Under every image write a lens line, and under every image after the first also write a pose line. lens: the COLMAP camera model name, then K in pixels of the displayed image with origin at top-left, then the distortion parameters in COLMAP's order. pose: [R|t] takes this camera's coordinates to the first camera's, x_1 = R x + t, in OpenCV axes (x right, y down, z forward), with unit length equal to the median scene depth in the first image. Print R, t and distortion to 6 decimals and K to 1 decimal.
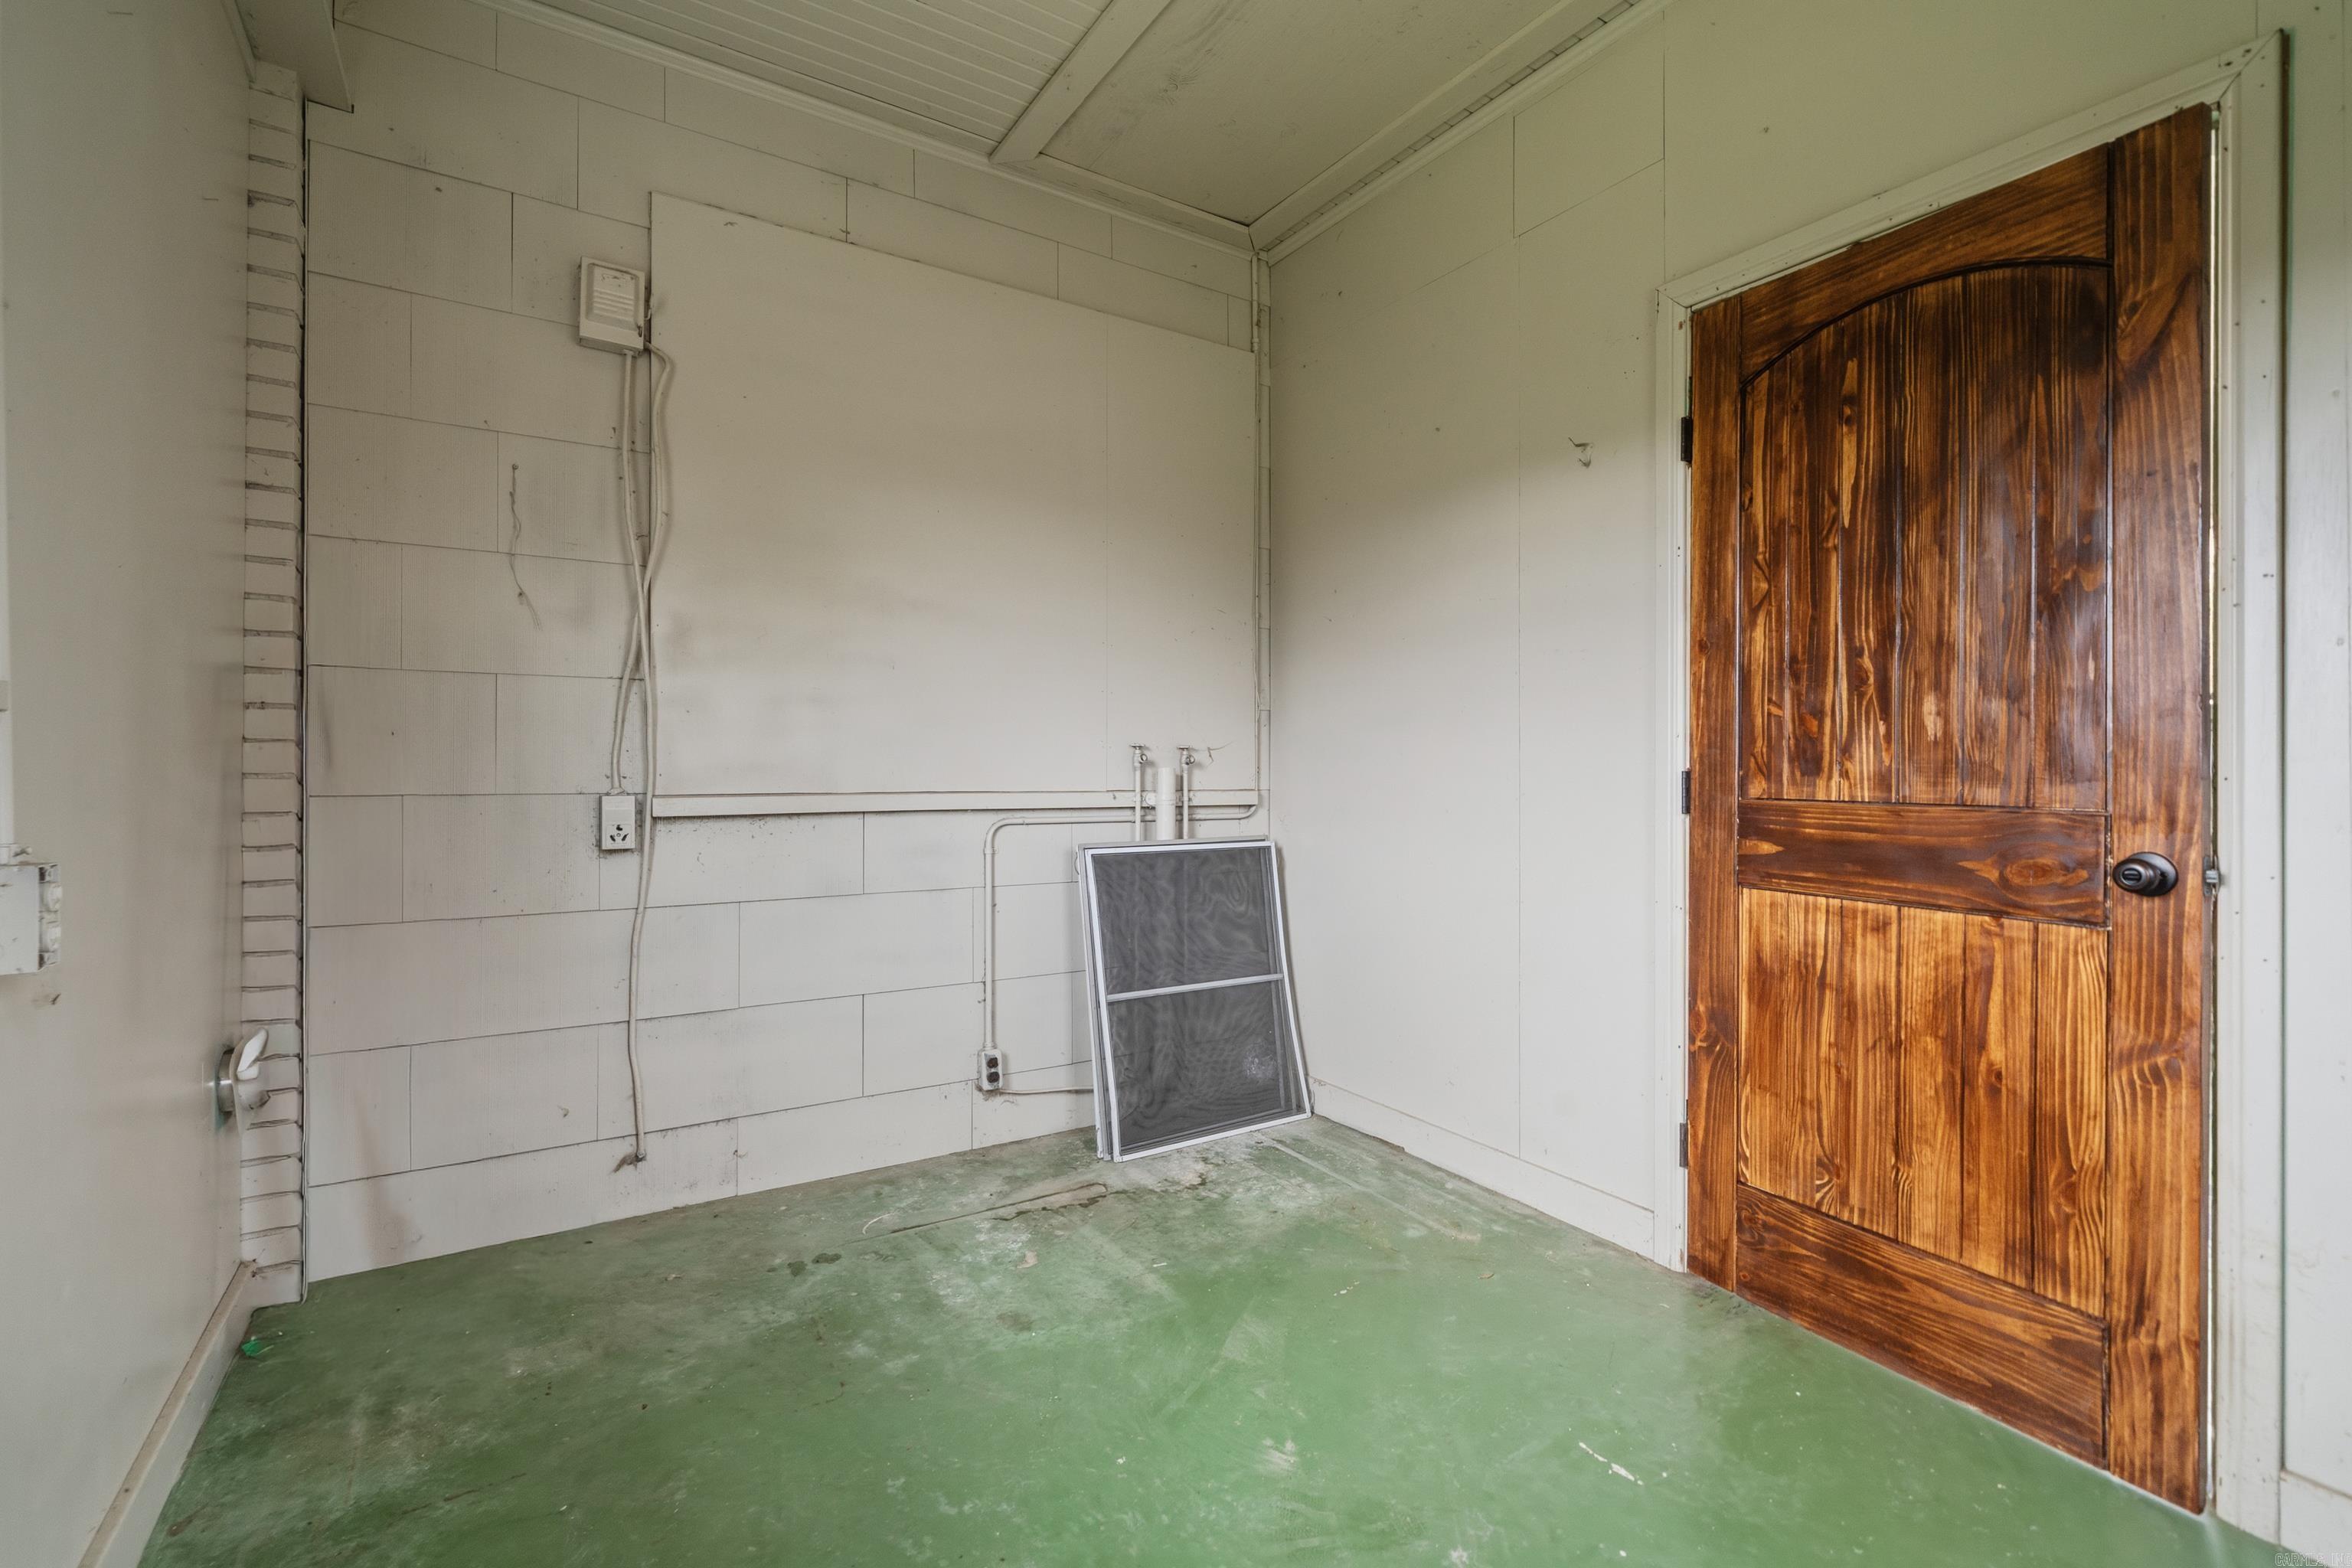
lens RADIAL K [[1036.7, 0, 1174.6], [0, 1036.7, 766.7], [0, 0, 1]] dist [-0.002290, -0.000206]
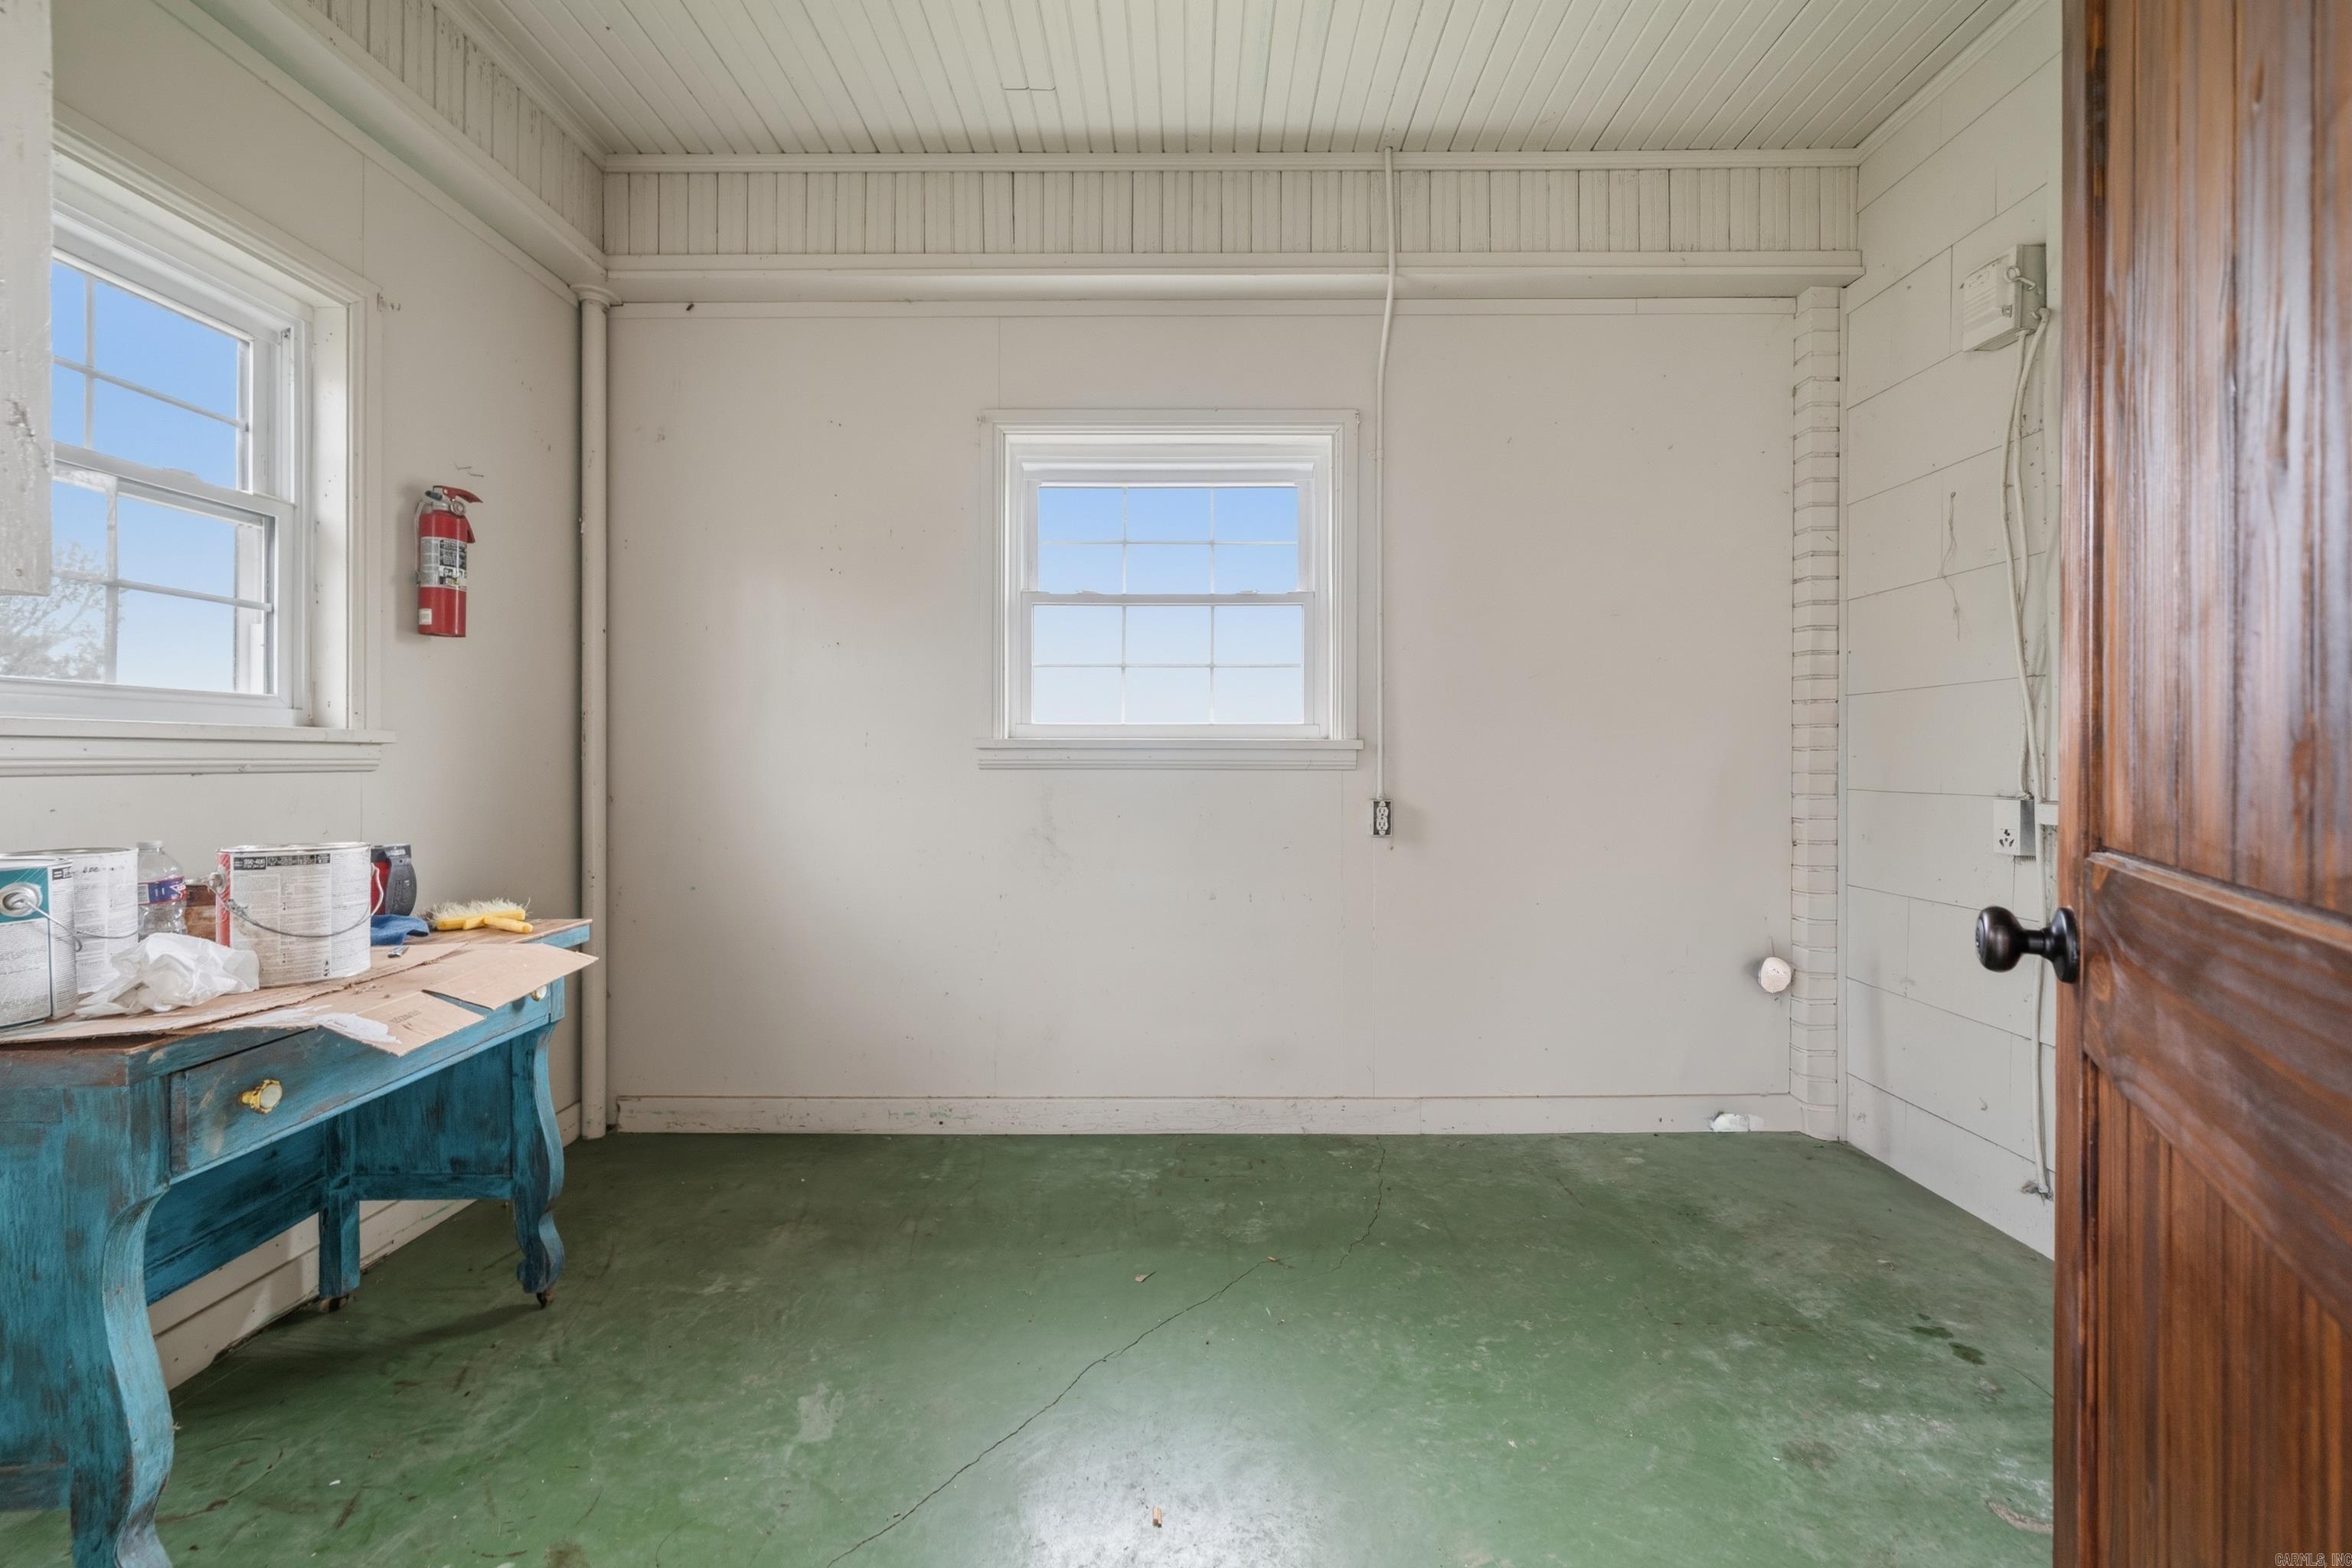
lens RADIAL K [[897.7, 0, 1174.6], [0, 897.7, 766.8], [0, 0, 1]] dist [-0.000081, -0.000009]
pose [[-0.529684, 0.004615, -0.848183, 0.684875], [-0.001982, 0.999976, 0.006679, -0.007440], [0.848193, 0.005219, -0.529662, 0.918721]]
